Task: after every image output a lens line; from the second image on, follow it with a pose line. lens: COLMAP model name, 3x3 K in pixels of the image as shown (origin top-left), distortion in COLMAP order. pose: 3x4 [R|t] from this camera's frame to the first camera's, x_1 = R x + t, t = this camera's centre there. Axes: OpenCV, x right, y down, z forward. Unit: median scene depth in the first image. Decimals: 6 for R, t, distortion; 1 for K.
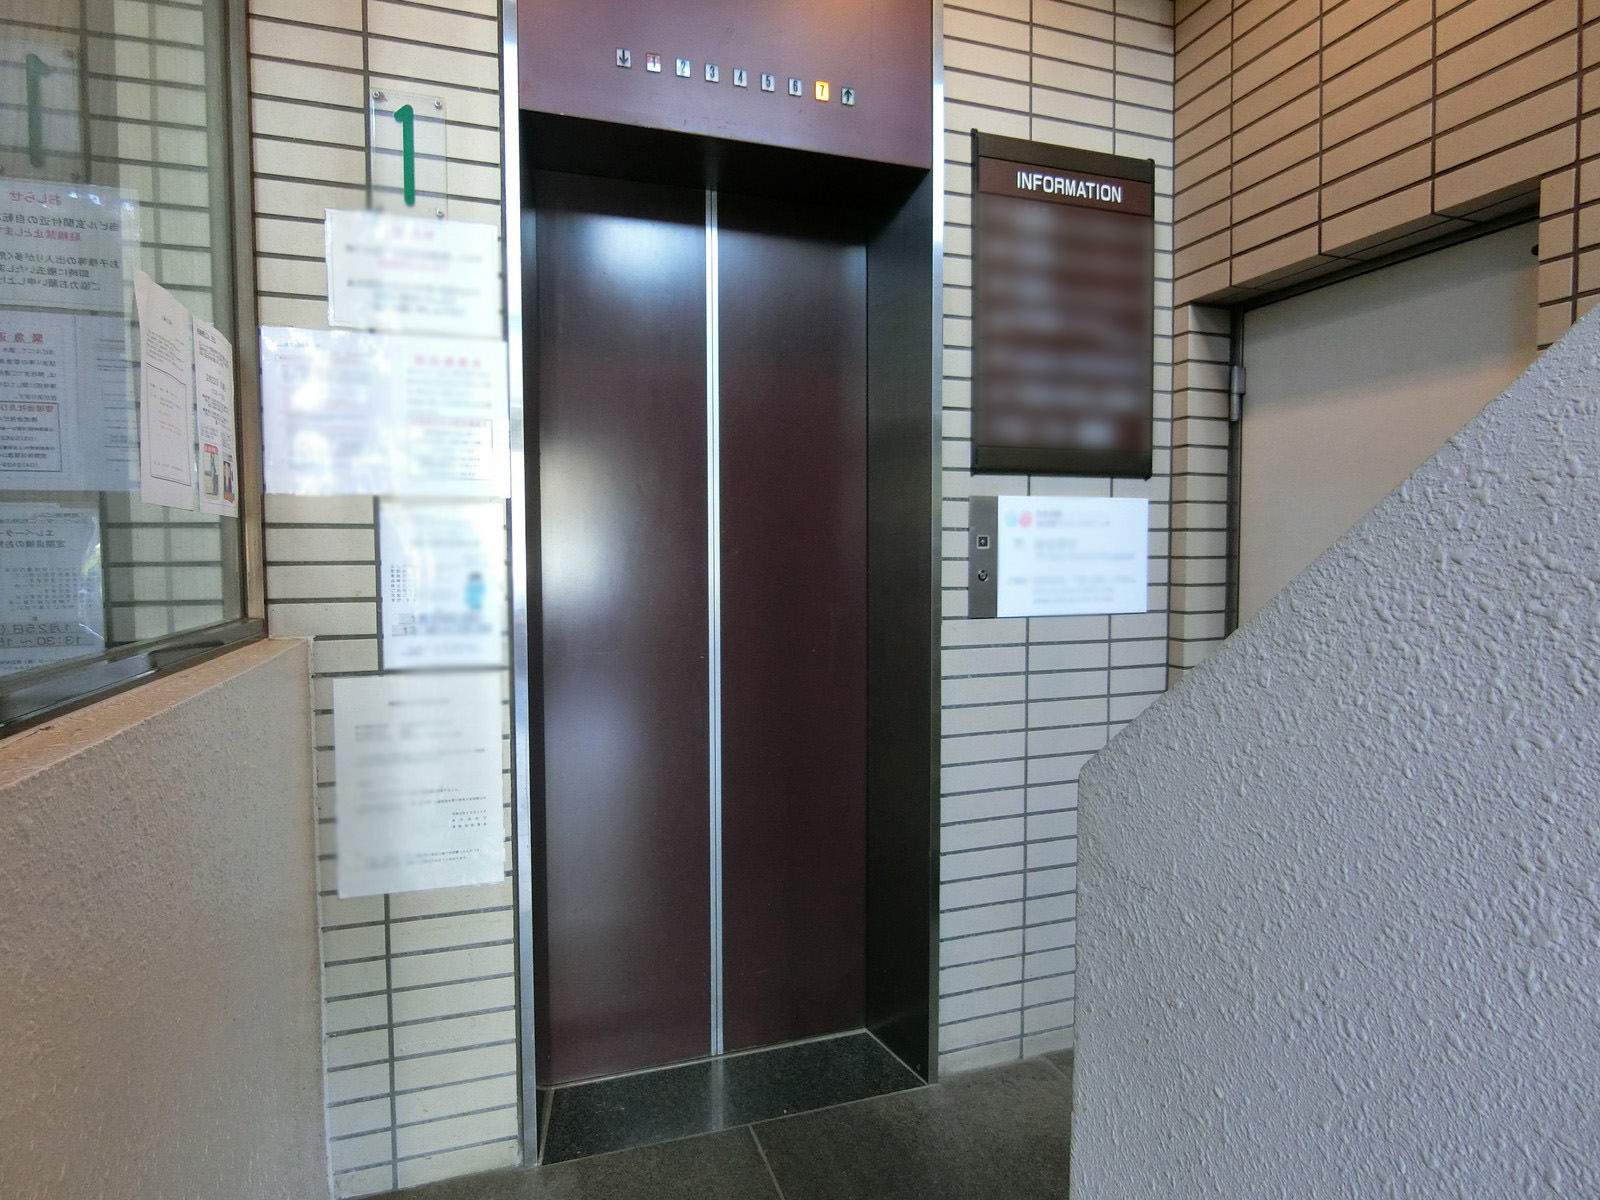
lens RADIAL K [[892.1, 0, 795.9], [0, 892.1, 592.6], [0, 0, 1]] dist [-0.013686, -0.000579]
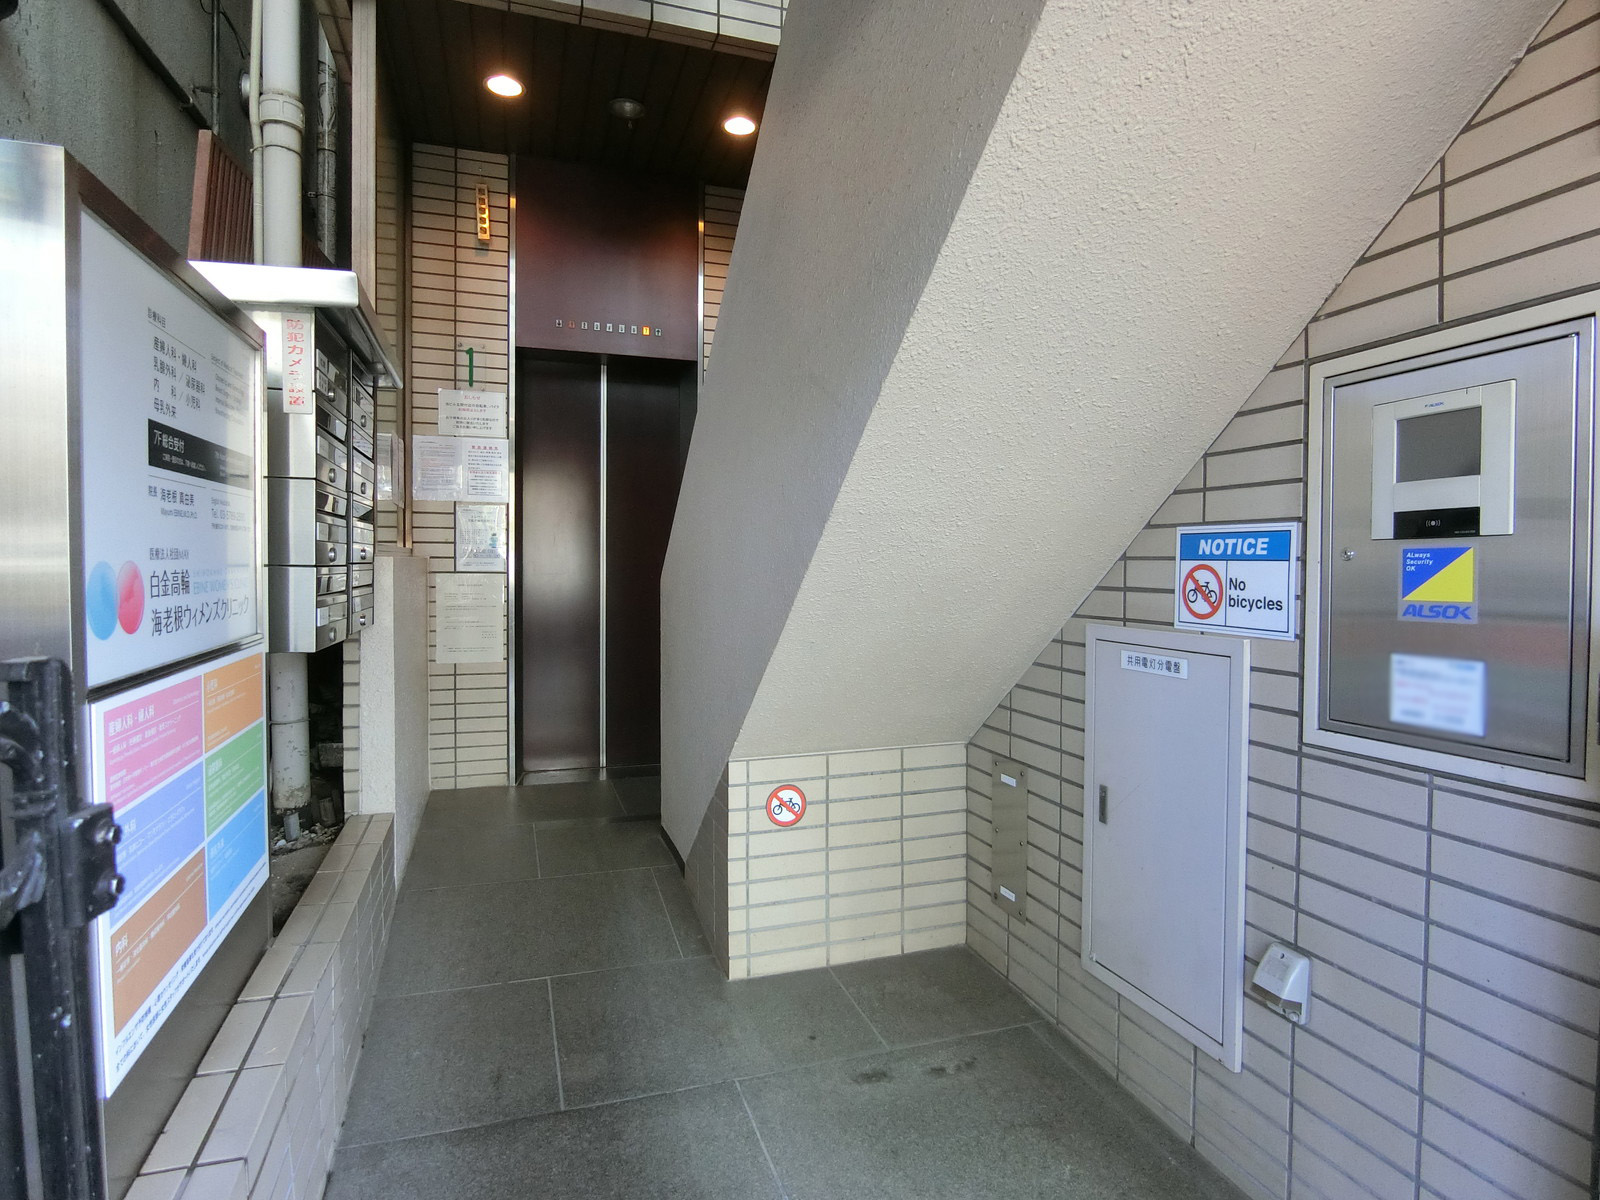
lens RADIAL K [[892.1, 0, 805.8], [0, 892.1, 591.3], [0, 0, 1]] dist [-0.013686, -0.000579]
pose [[0.999837, 0.013030, 0.012532, 0.481829], [-0.012802, 0.999753, -0.018148, 0.175883], [-0.012766, 0.017985, 0.999757, -1.498564]]
